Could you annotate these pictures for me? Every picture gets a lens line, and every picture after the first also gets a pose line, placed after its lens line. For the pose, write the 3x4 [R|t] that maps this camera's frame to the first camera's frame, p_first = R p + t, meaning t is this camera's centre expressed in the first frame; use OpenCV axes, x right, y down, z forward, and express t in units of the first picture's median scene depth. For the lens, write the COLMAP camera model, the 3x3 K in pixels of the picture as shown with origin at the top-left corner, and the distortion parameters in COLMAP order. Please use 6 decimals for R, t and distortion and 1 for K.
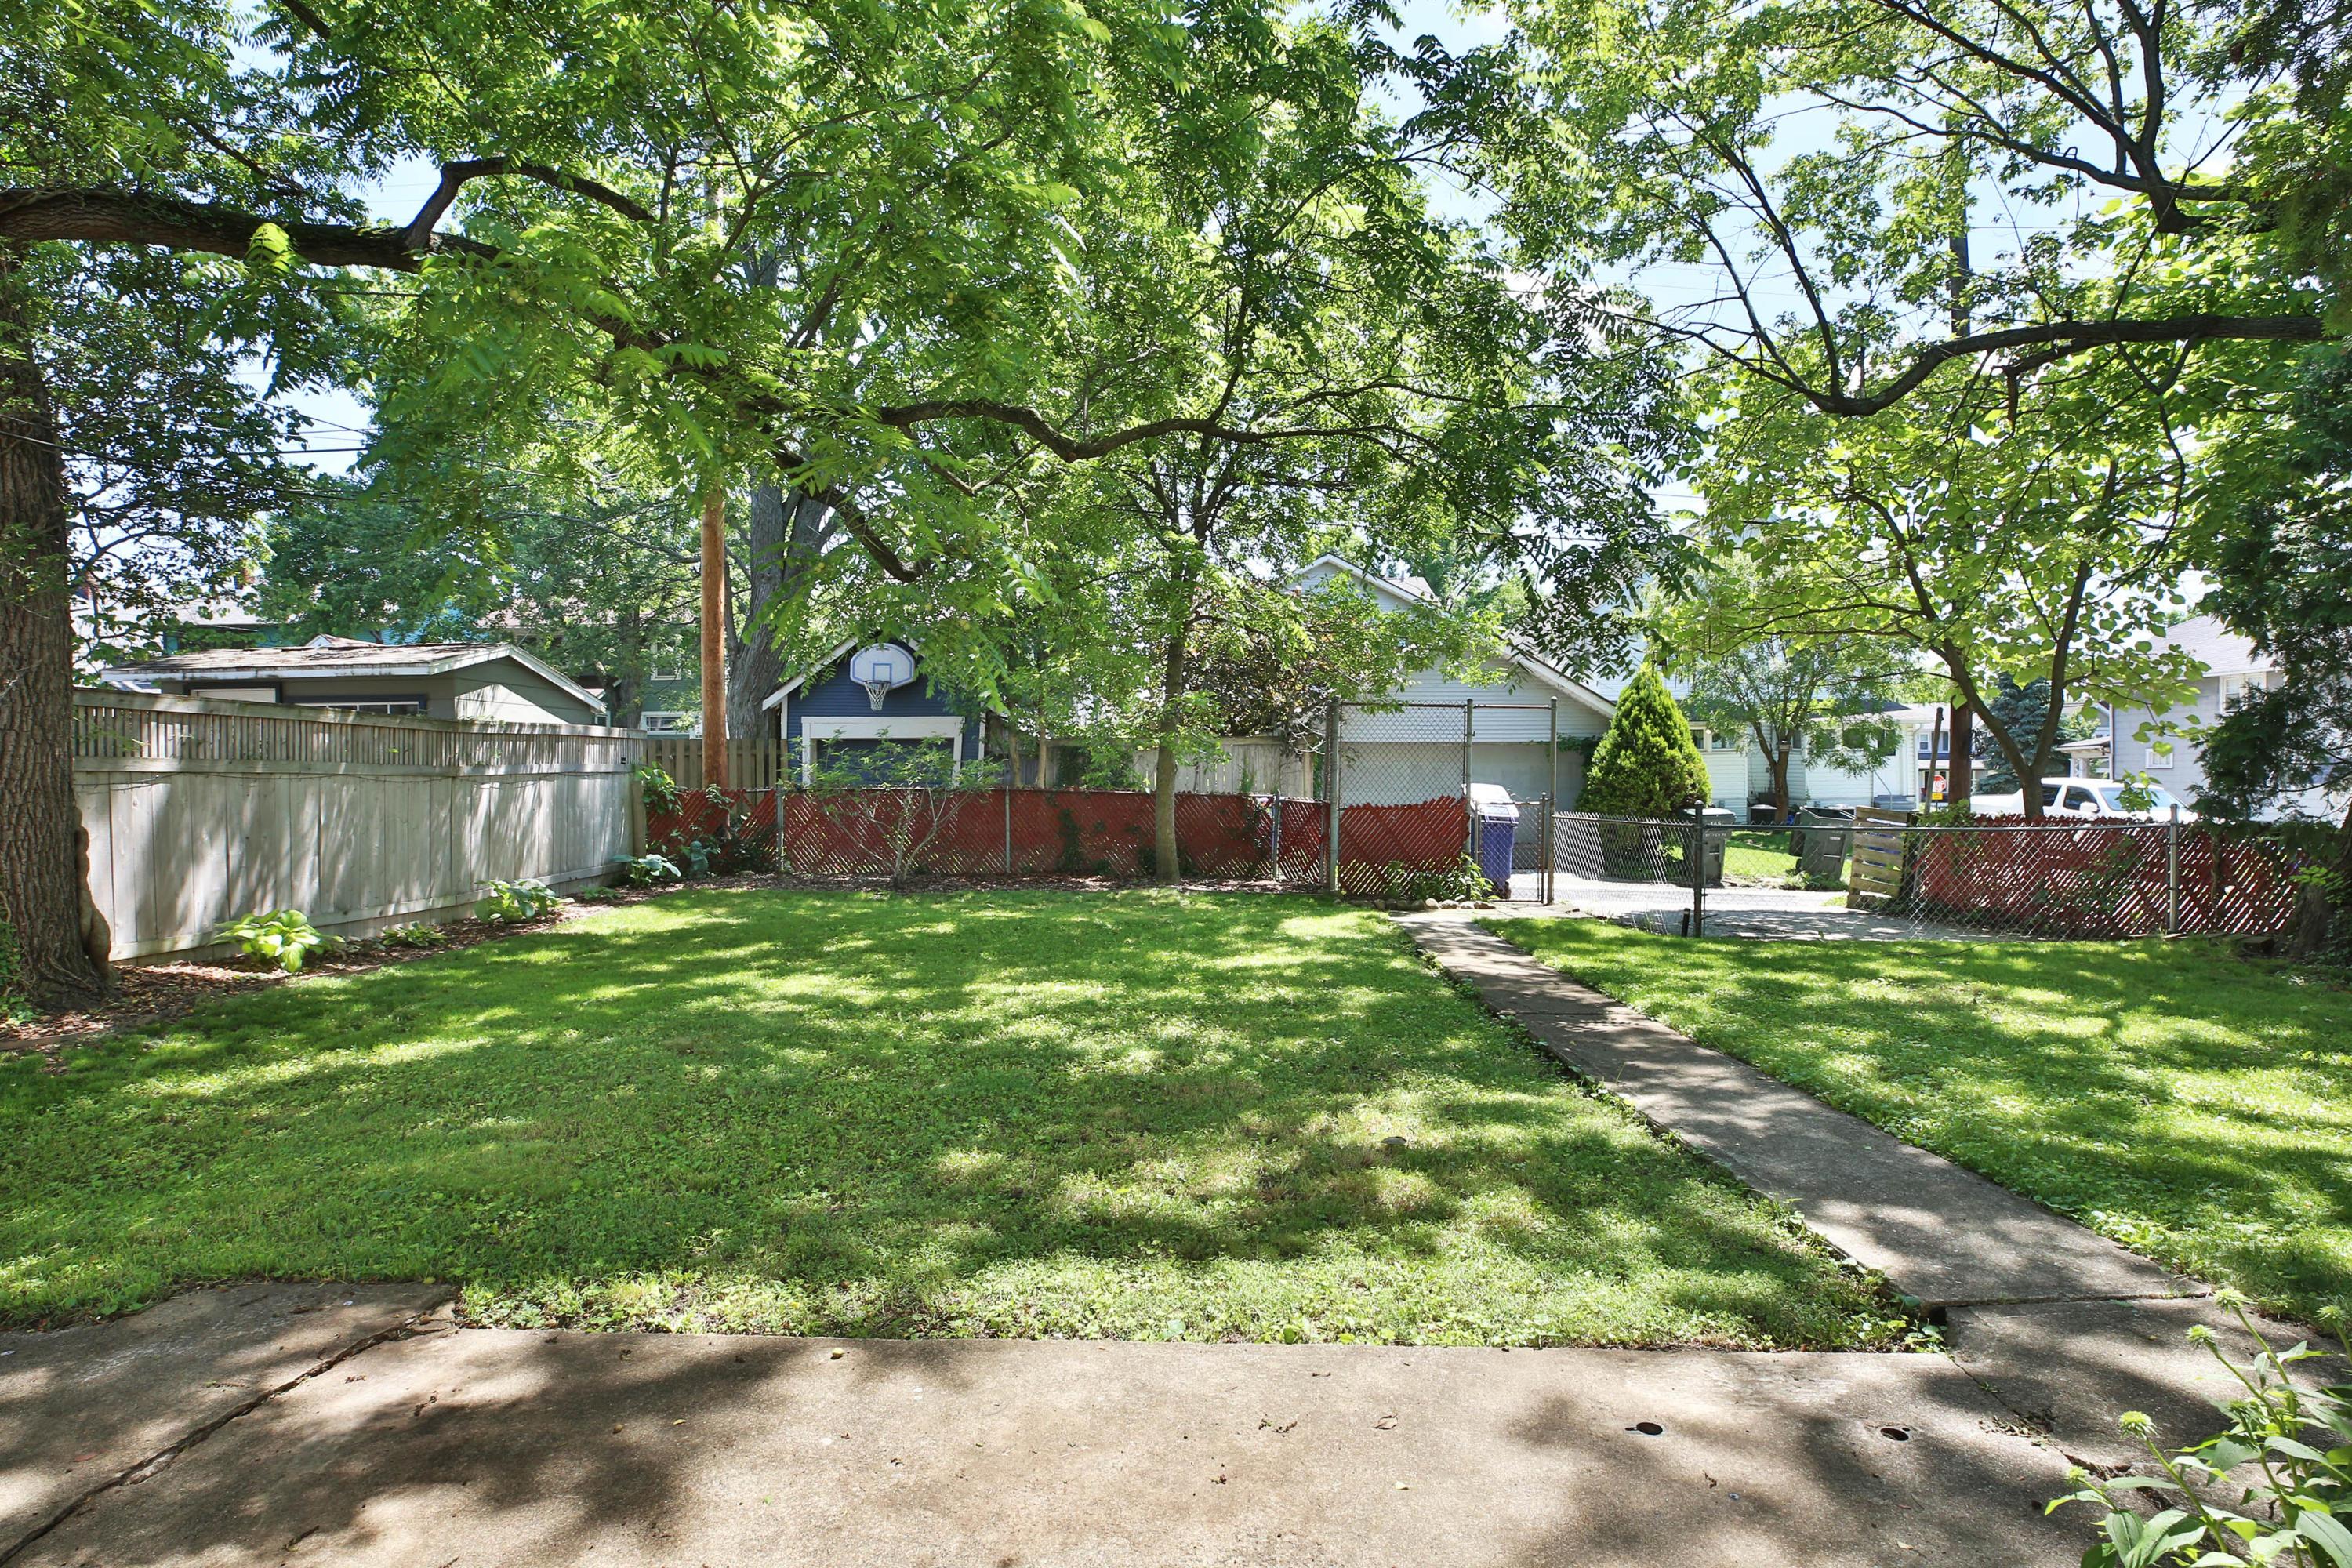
lens RADIAL K [[1129.6, 0, 1176.8], [0, 1129.6, 782.5], [0, 0, 1]] dist [0.002136, 0.000191]
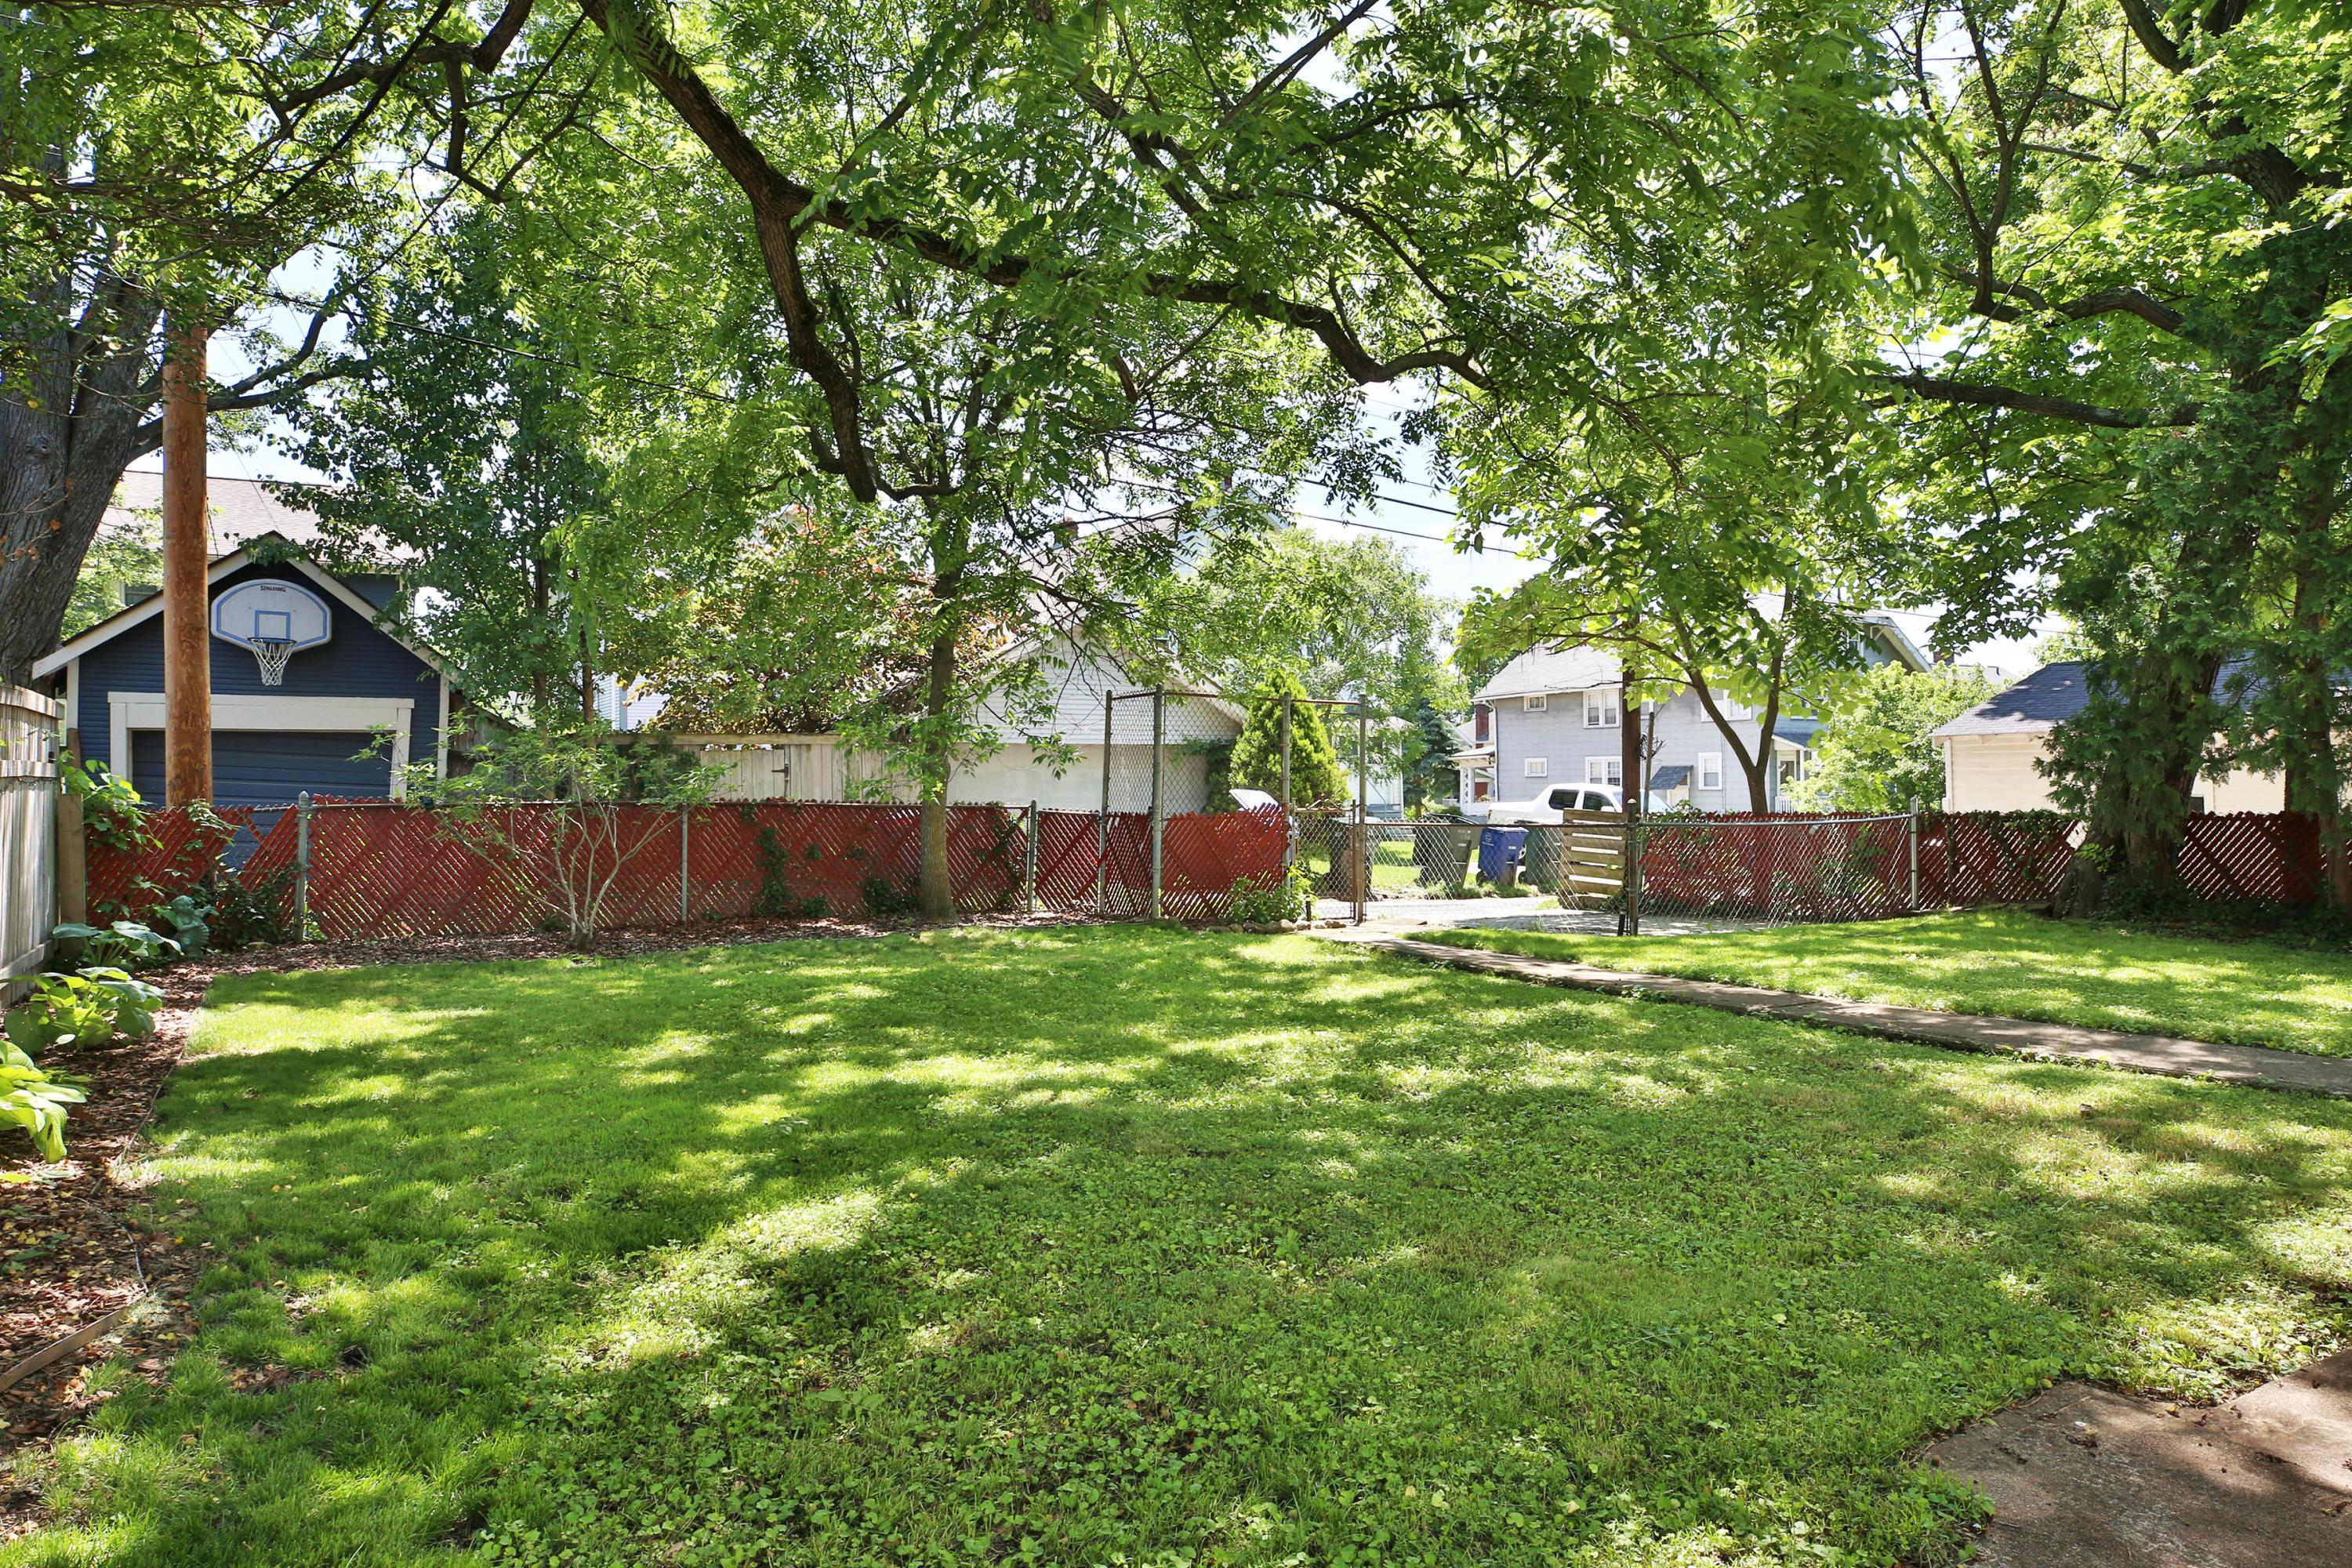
lens RADIAL K [[1393.0, 0, 1176.4], [0, 1393.0, 783.3], [0, 0, 1]] dist [-0.005490, -0.000361]
pose [[0.855037, -0.005905, 0.518533, -0.249341], [0.012298, 0.999885, -0.008893, 0.003988], [-0.518420, 0.013980, 0.855012, 0.079546]]
